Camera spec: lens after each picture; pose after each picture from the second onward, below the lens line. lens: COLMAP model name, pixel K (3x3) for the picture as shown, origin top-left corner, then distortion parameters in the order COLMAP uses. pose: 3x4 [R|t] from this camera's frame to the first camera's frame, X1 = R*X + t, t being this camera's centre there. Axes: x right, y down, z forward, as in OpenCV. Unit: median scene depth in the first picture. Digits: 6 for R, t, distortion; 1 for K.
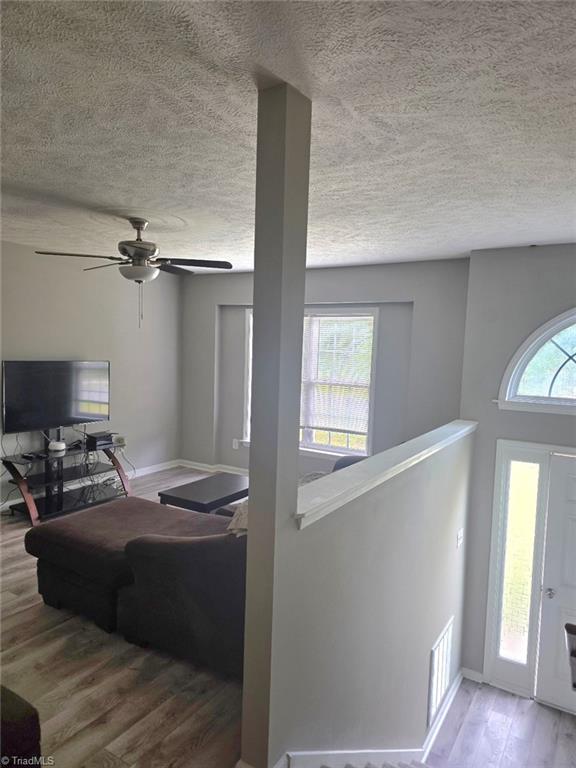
lens RADIAL K [[516.1, 0, 294.0], [0, 516.1, 385.0], [0, 0, 1]] dist [0.042705, -0.032008]
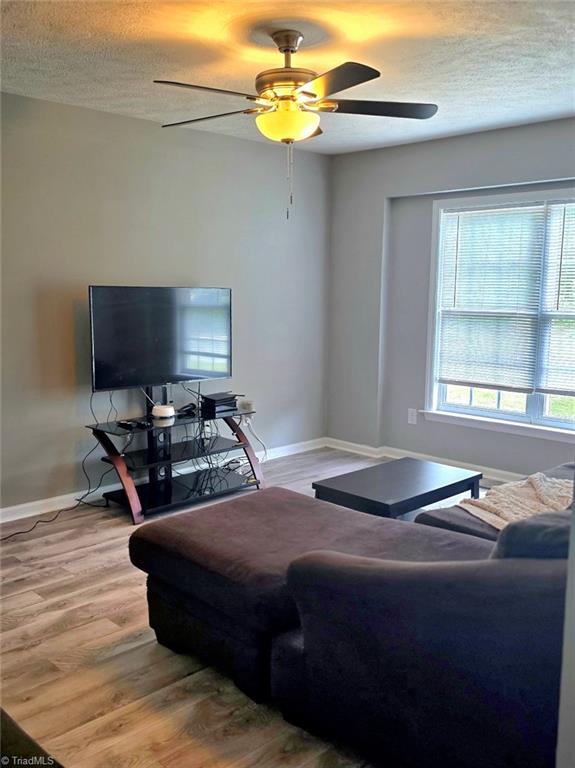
lens RADIAL K [[722.1, 0, 285.9], [0, 722.1, 383.7], [0, 0, 1]] dist [0.069302, 0.000000]
pose [[0.971066, 0.006064, -0.238735, -0.073414], [0.007882, 0.998319, 0.057418, 0.029433], [0.238682, -0.057639, 0.969386, 0.117515]]
